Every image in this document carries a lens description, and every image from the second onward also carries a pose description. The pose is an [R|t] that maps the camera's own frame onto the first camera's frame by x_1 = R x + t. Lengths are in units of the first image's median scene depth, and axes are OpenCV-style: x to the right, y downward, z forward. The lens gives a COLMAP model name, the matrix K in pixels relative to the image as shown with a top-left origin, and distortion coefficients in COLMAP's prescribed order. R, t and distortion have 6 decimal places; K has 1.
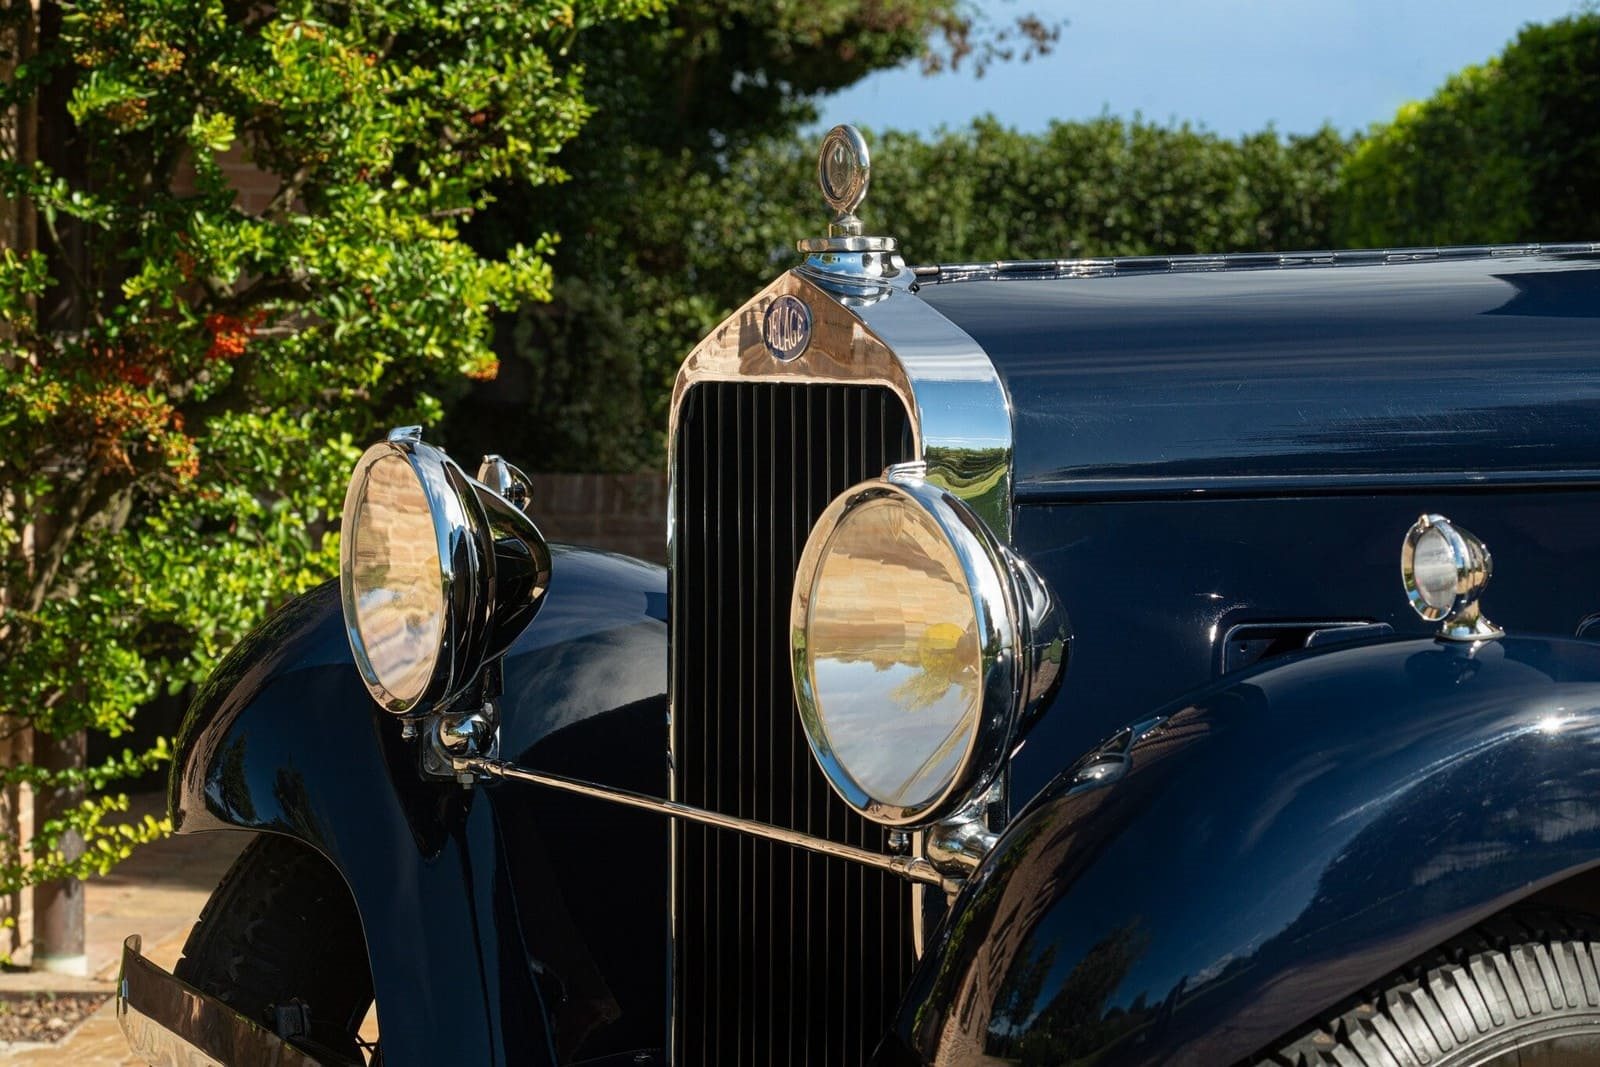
lens RADIAL K [[5374.1, 0, 800.0], [0, 5374.1, 533.5], [0, 0, 1]] dist [0.102830, -2.275441]
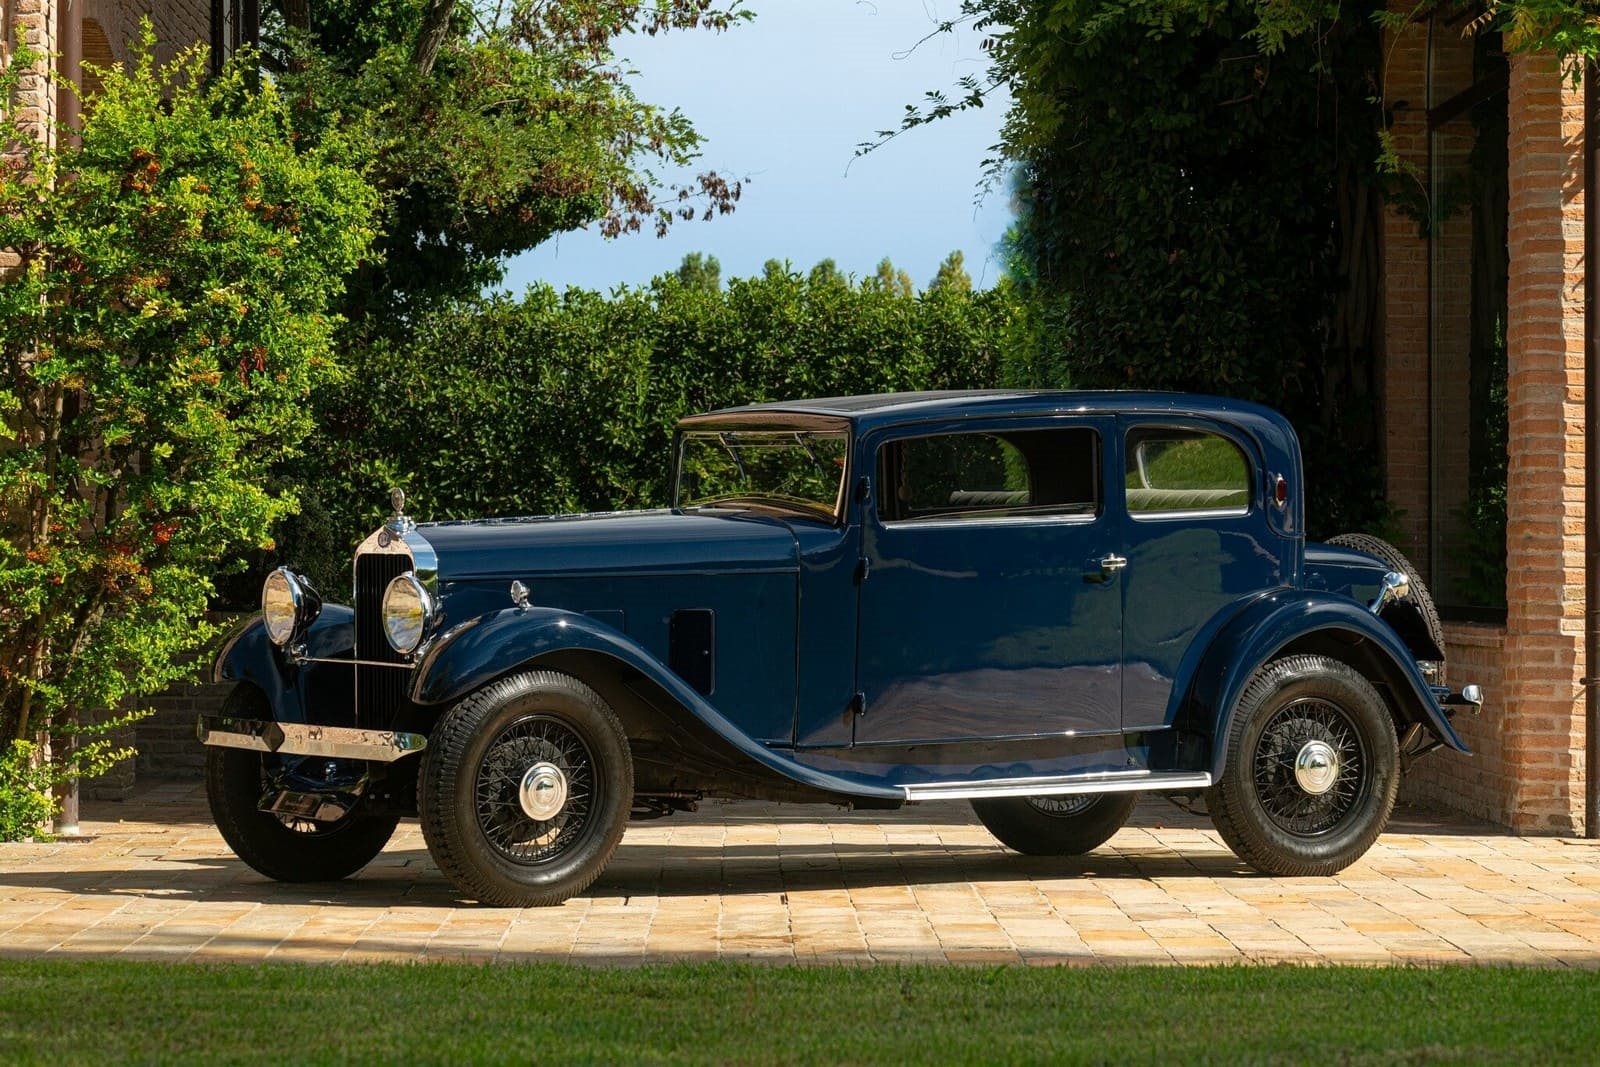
lens RADIAL K [[8030.0, 0, 800.0], [0, 8030.0, 533.5], [0, 0, 1]] dist [0.183262, -3.775449]
pose [[0.999456, -0.010934, 0.031126, 0.056518], [0.011801, 0.999544, -0.027800, 0.059025], [-0.030808, 0.028153, 0.999129, -2.321386]]
